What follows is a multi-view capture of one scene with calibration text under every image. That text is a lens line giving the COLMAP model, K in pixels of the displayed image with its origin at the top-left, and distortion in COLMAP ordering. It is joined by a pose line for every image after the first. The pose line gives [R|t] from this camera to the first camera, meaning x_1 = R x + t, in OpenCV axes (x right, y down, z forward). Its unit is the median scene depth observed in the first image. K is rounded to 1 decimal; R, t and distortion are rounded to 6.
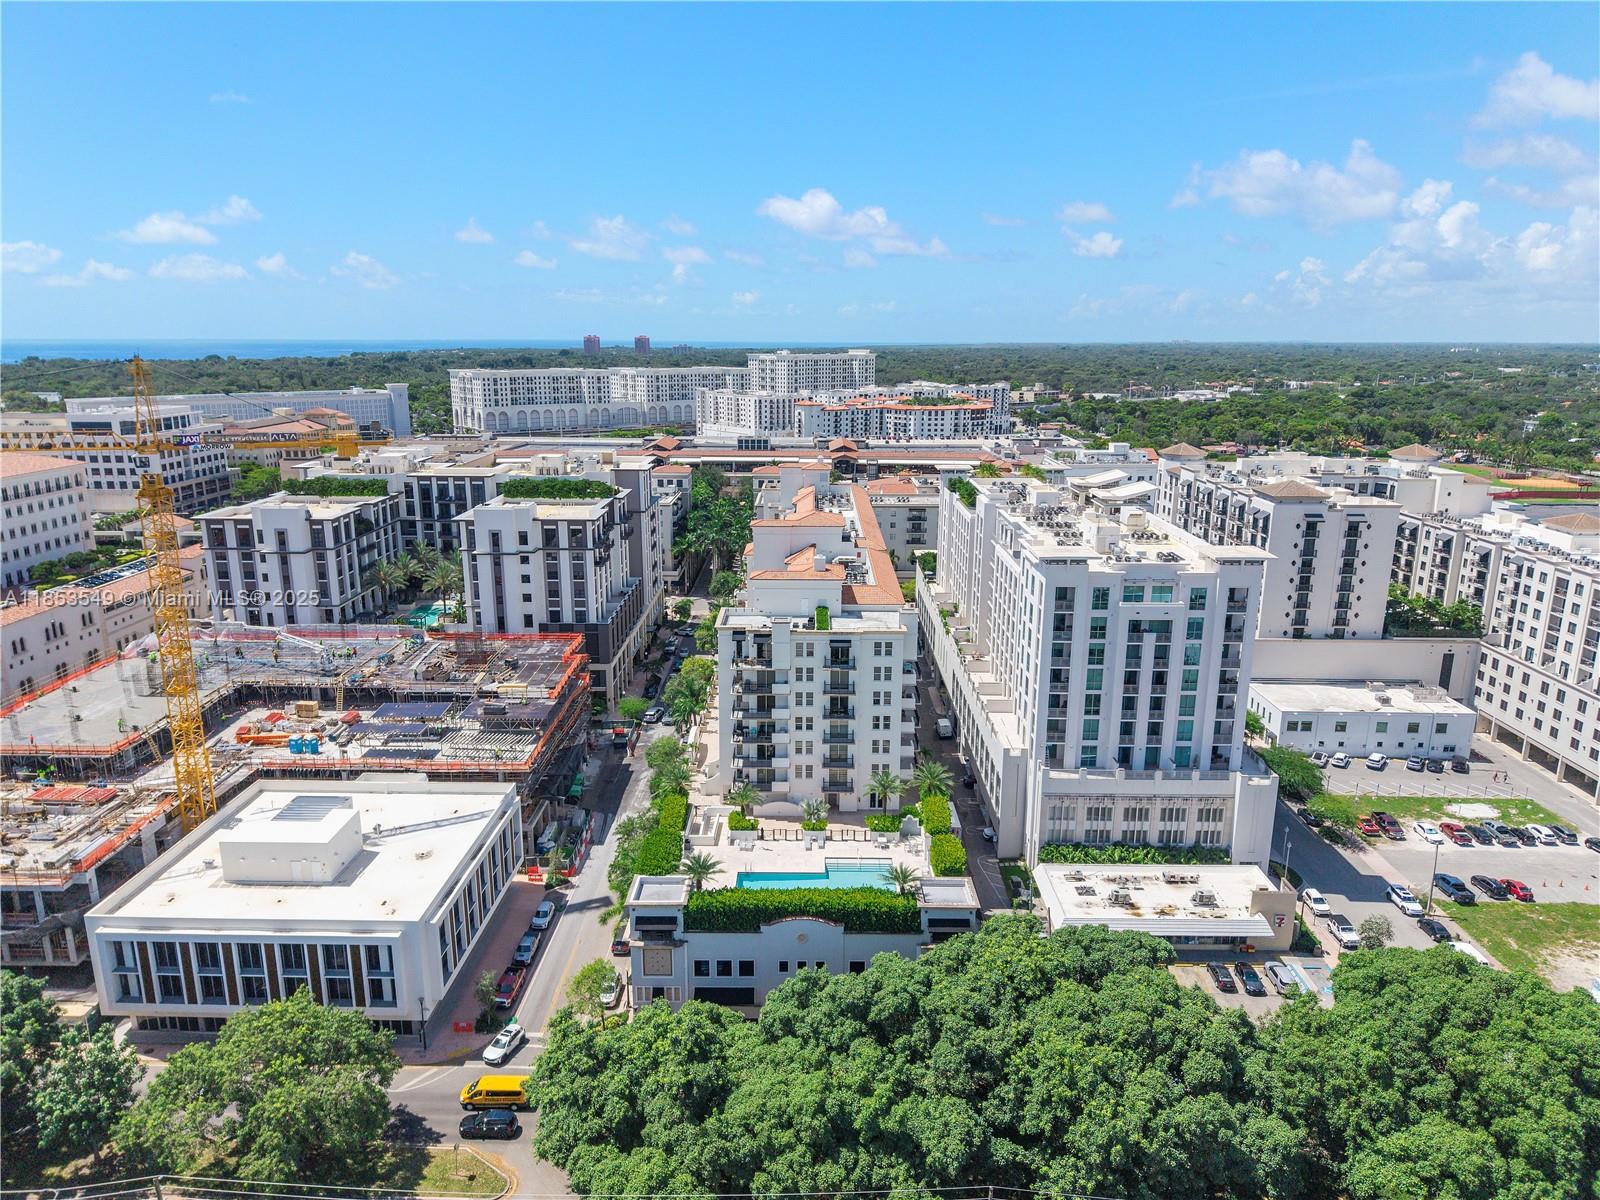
lens RADIAL K [[1079.7, 0, 800.0], [0, 1079.7, 600.0], [0, 0, 1]] dist [0.028180, -0.016898]
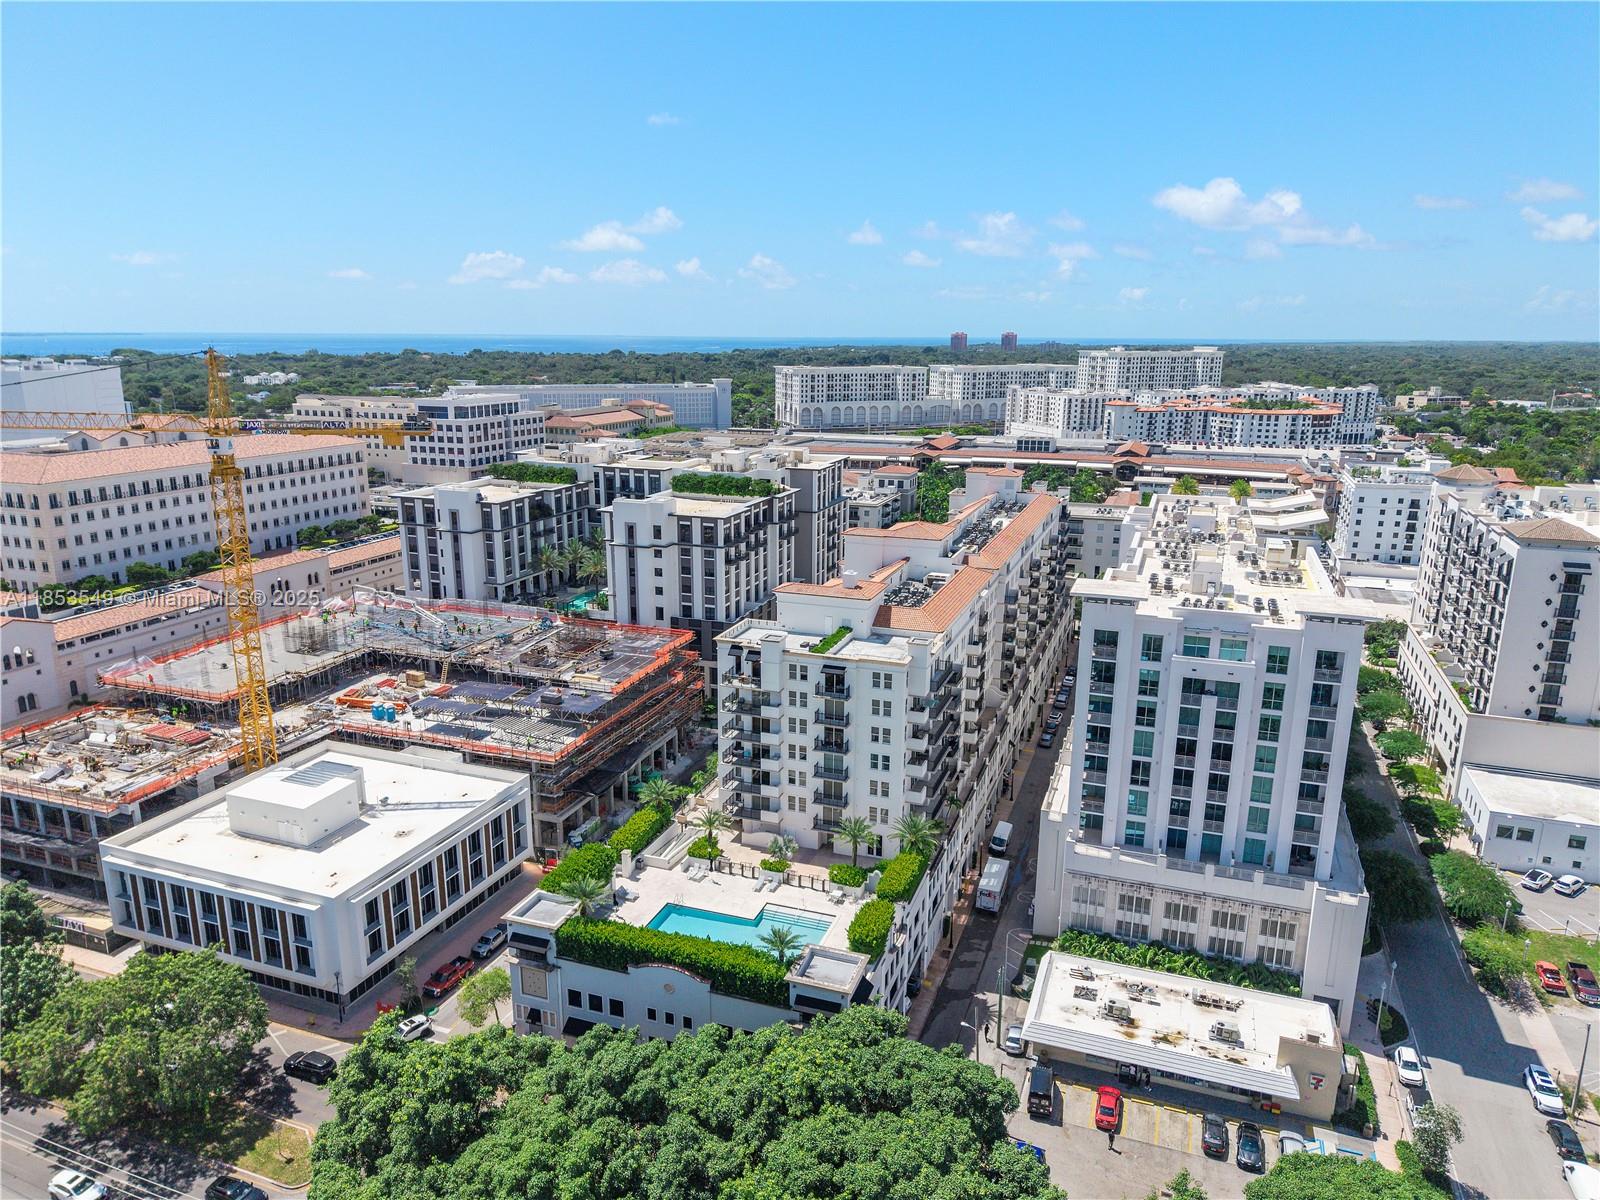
lens RADIAL K [[1079.7, 0, 800.0], [0, 1079.7, 600.0], [0, 0, 1]] dist [0.028180, -0.016898]
pose [[0.944010, 0.081650, -0.319655, 0.268362], [-0.080624, 0.996609, 0.016466, -0.028281], [0.319915, 0.010228, 0.947391, 0.115885]]
